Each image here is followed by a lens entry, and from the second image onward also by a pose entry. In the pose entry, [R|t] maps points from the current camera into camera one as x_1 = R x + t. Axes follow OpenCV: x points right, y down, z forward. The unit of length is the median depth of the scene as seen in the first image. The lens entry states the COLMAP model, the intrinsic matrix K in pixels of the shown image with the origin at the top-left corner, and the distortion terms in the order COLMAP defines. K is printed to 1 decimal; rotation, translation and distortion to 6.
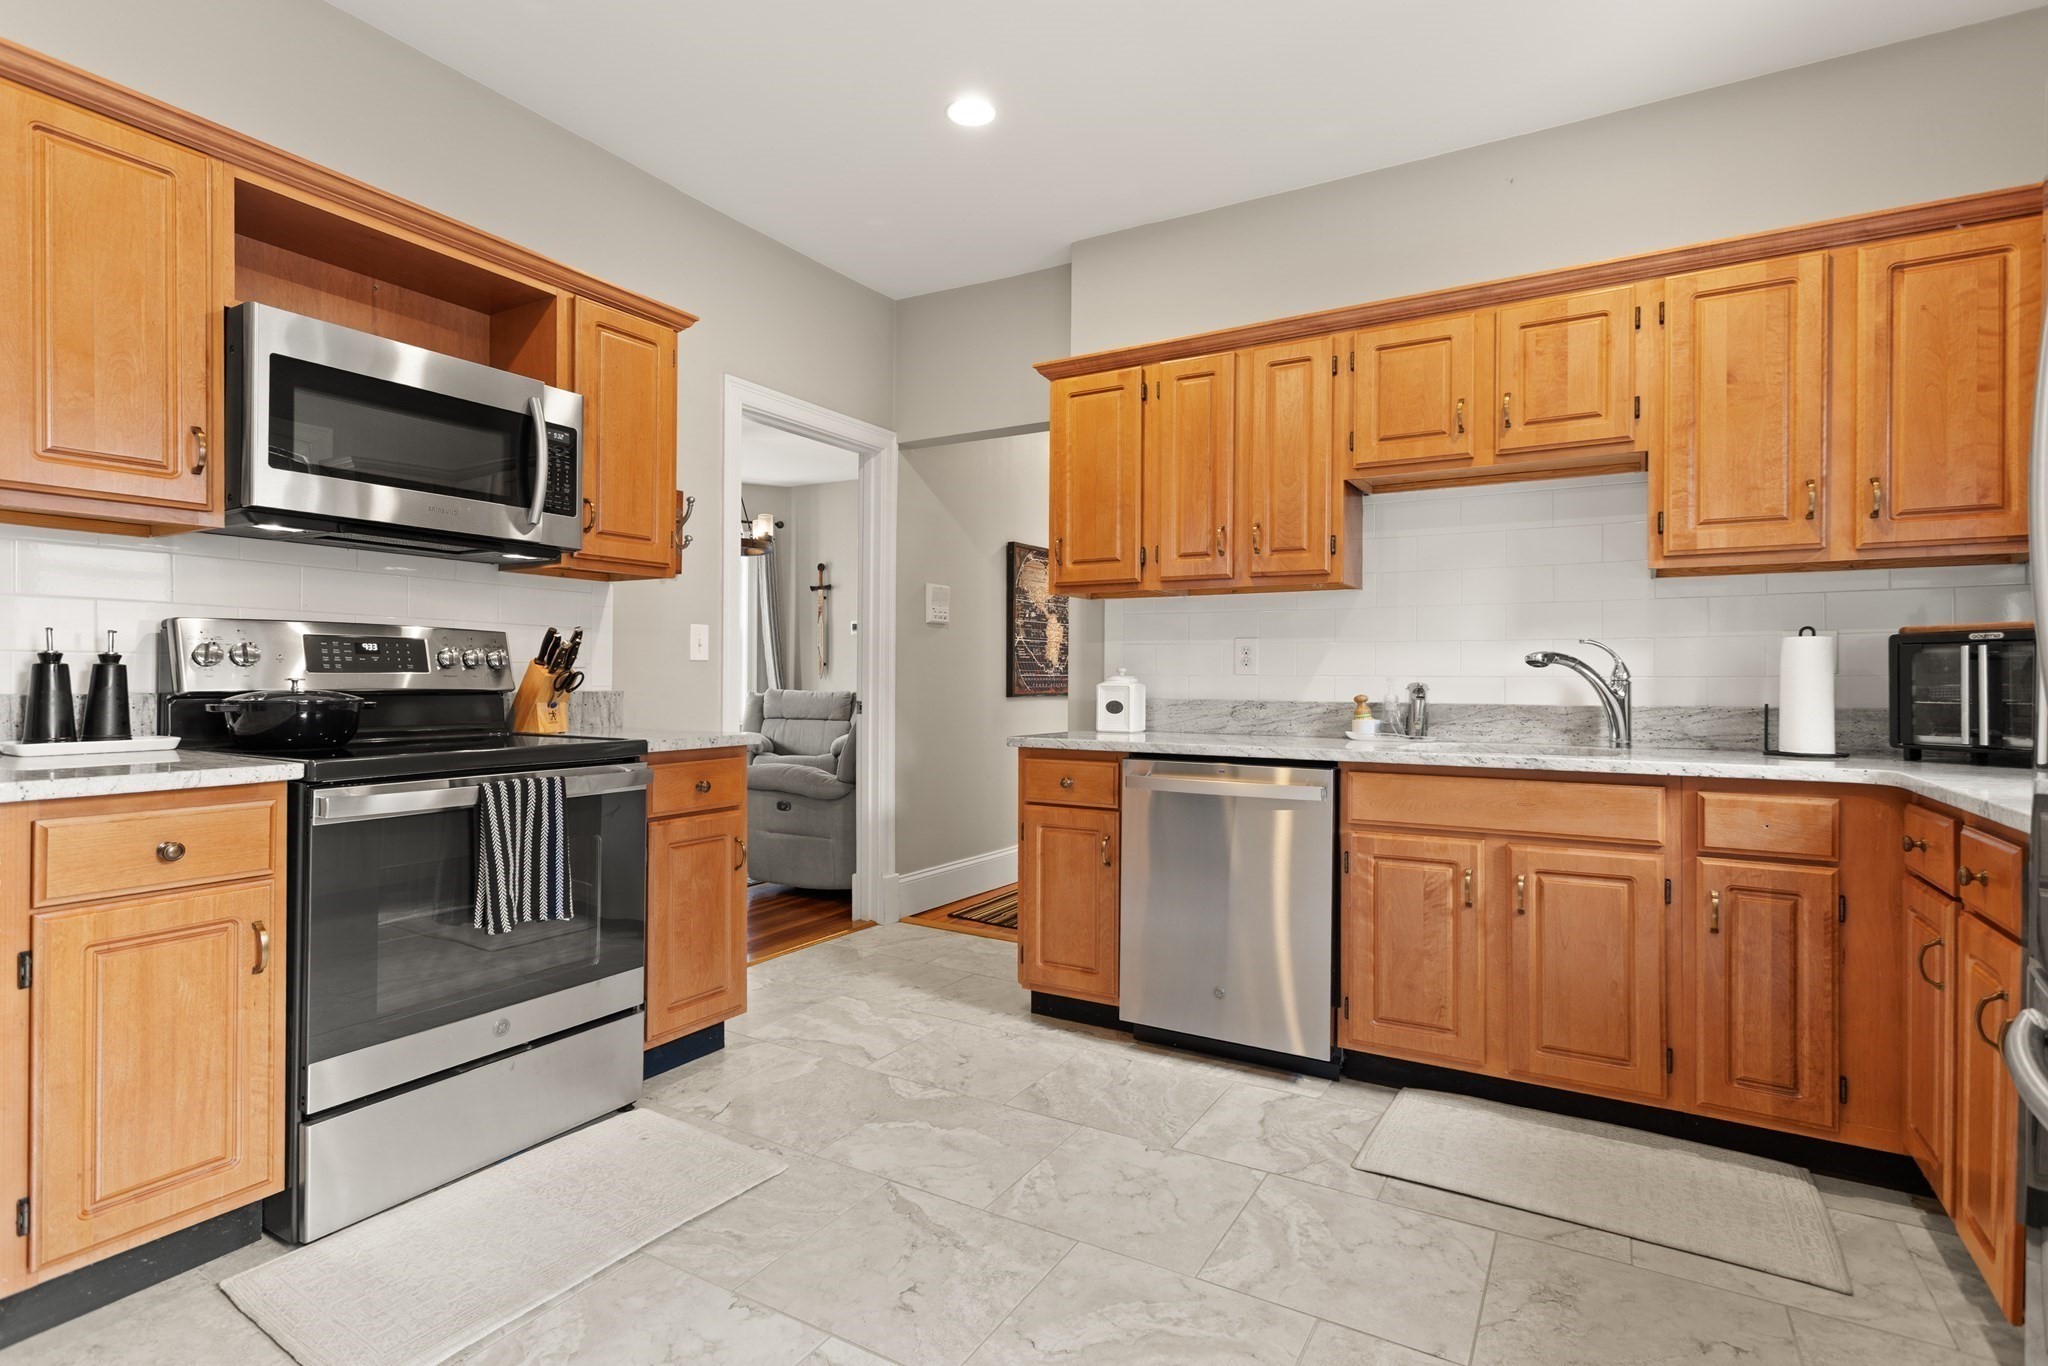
lens RADIAL K [[989.2, 0, 1018.0], [0, 989.2, 680.2], [0, 0, 1]] dist [0.000052, 0.001528]
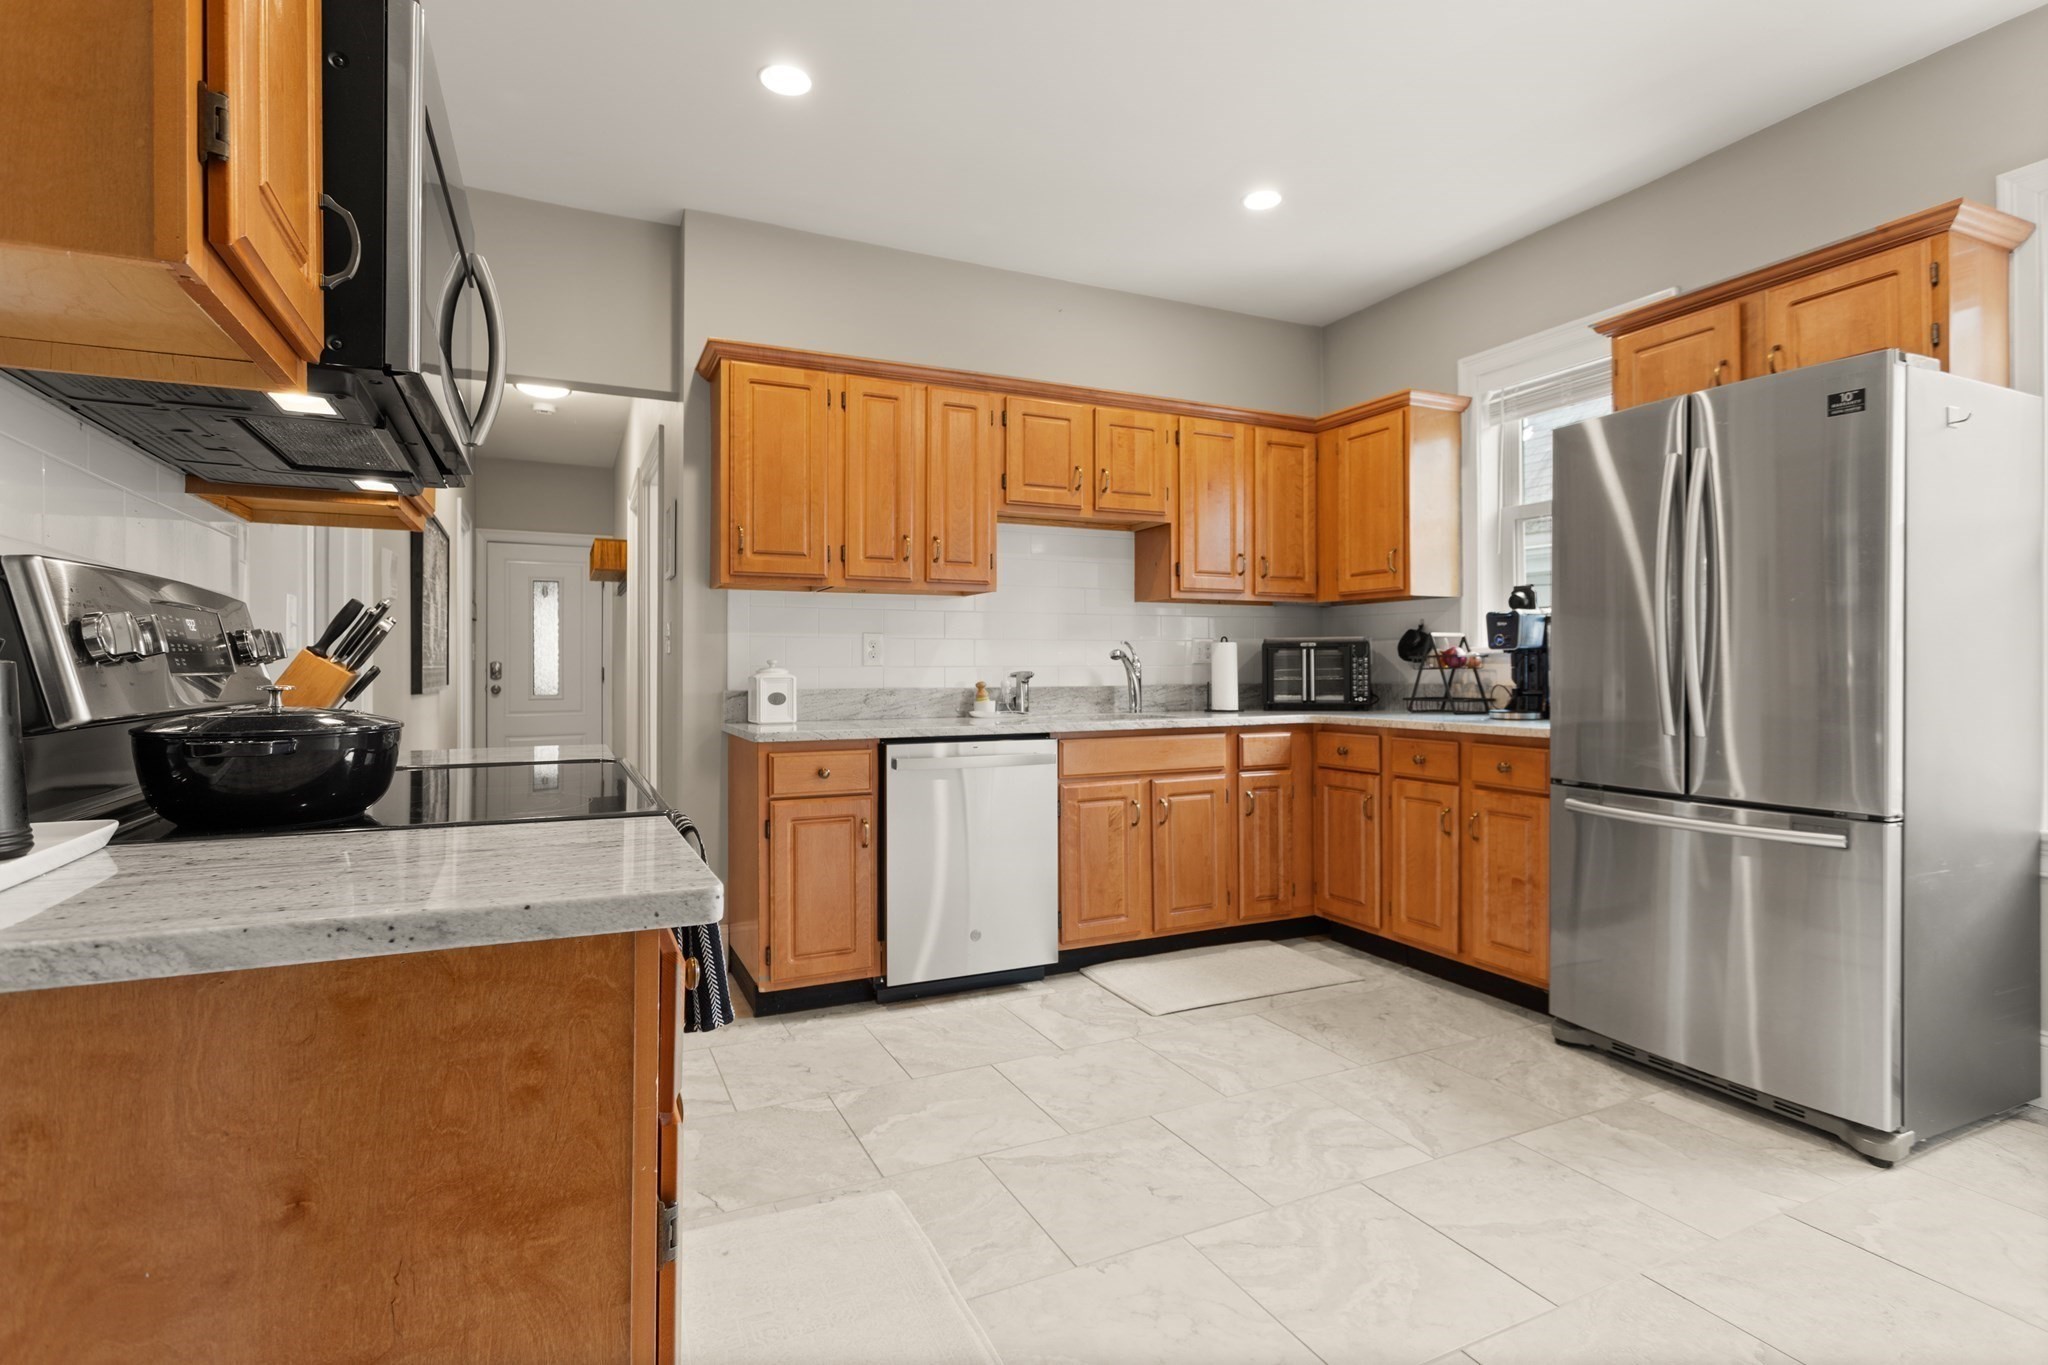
lens RADIAL K [[989.2, 0, 1019.9], [0, 989.2, 661.0], [0, 0, 1]] dist [0.000052, 0.001528]
pose [[0.560348, -0.002678, 0.828253, -0.797827], [0.003780, 0.999993, 0.000675, -0.013381], [-0.828249, 0.002753, 0.560354, 0.312903]]
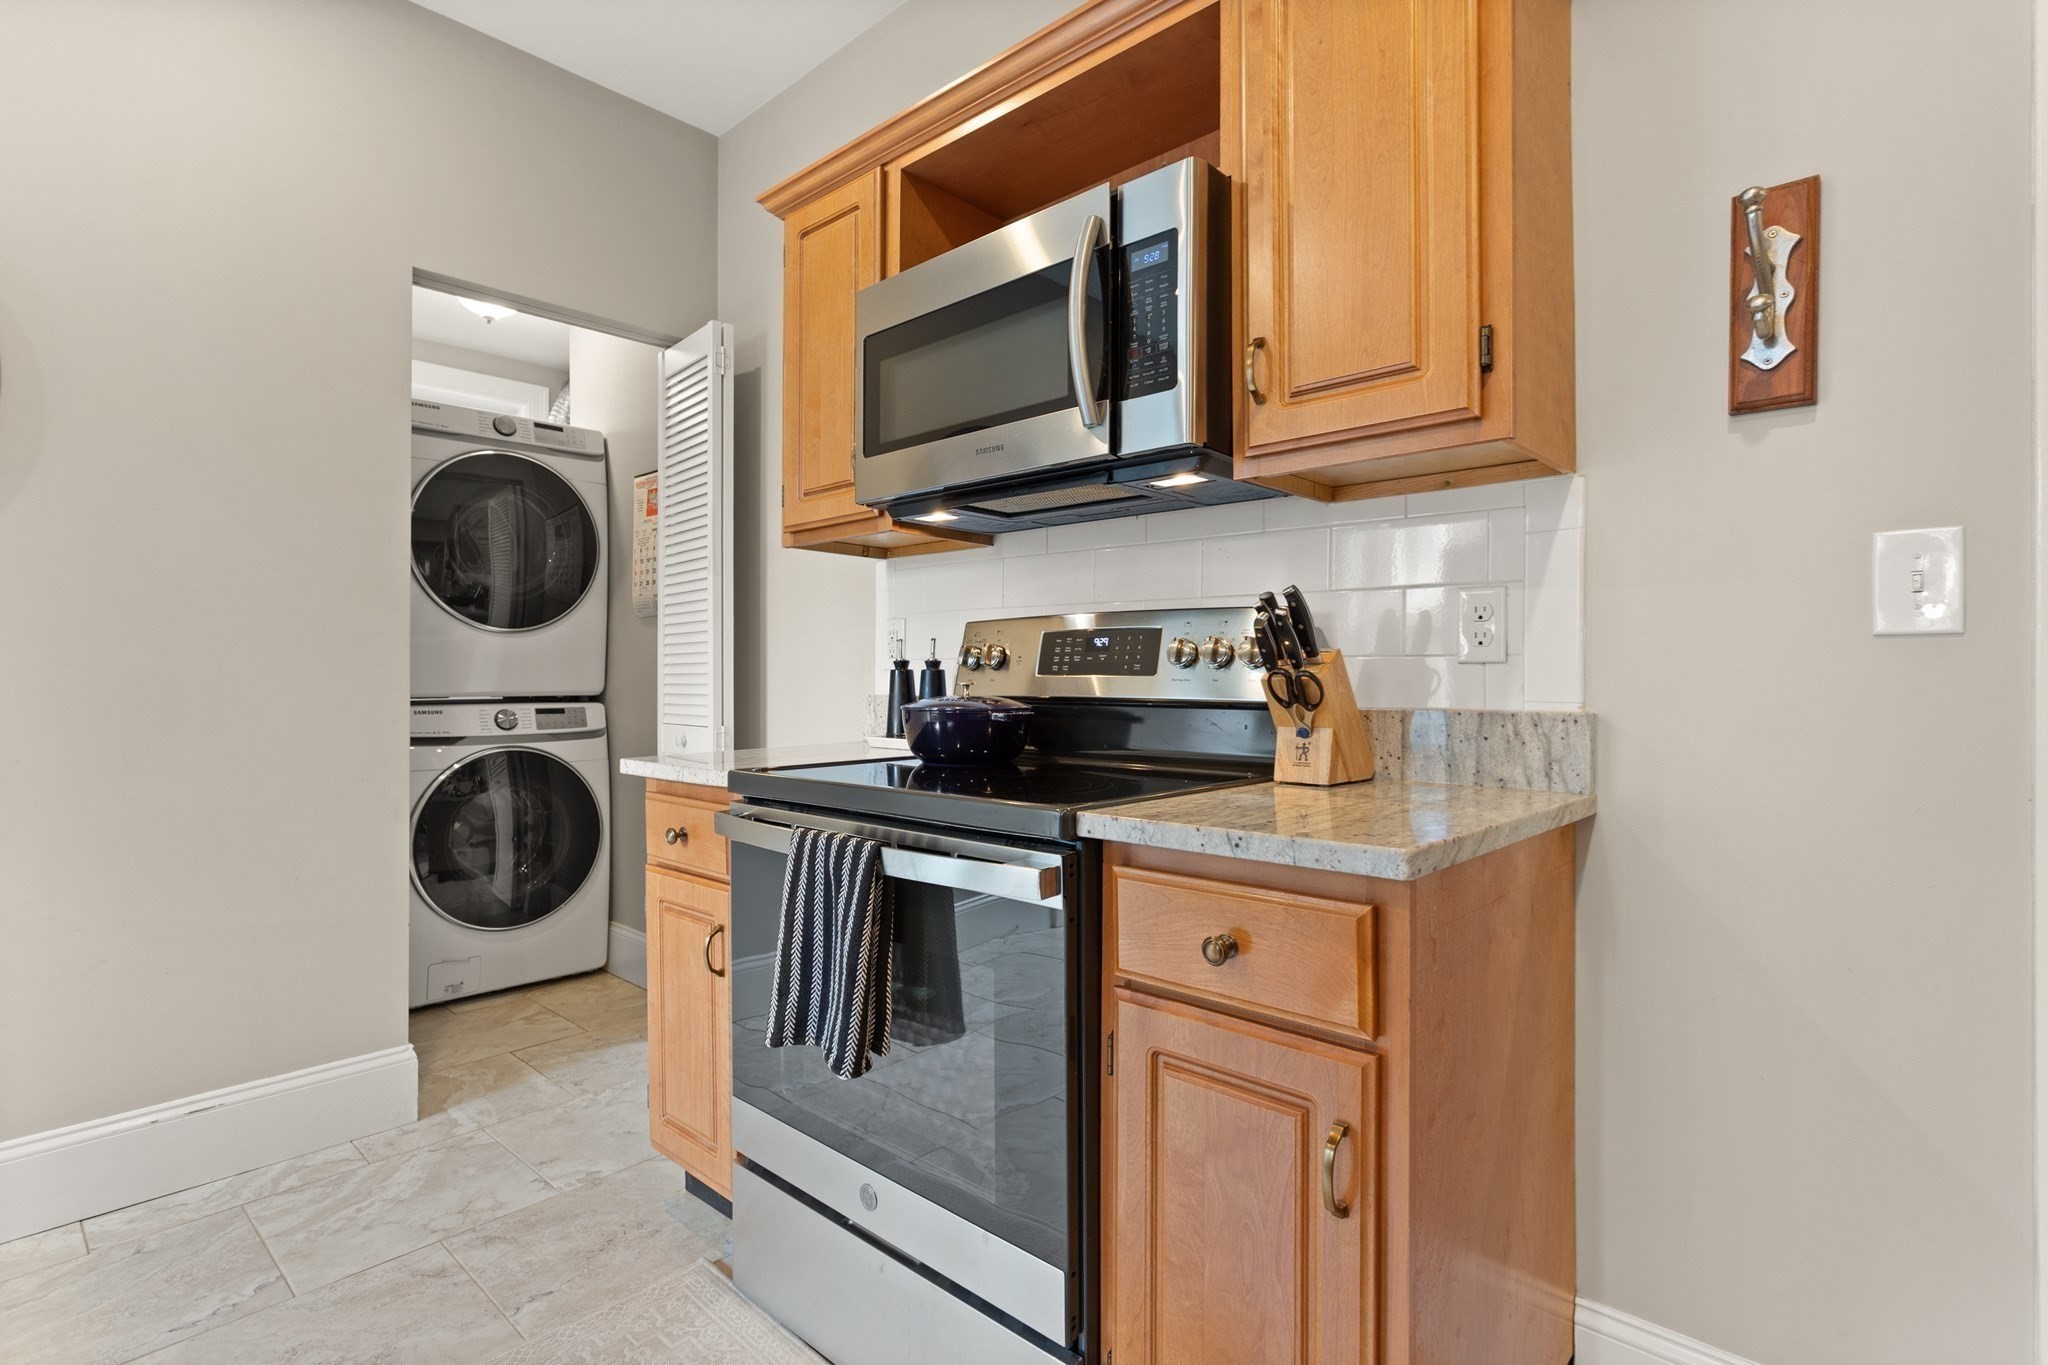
lens RADIAL K [[989.2, 0, 1024.8], [0, 989.2, 671.7], [0, 0, 1]] dist [0.000052, 0.001528]
pose [[-0.211317, -0.008548, -0.977380, 0.101494], [-0.003286, 0.999962, -0.008035, -0.003959], [0.977412, 0.001514, -0.211337, 1.033982]]
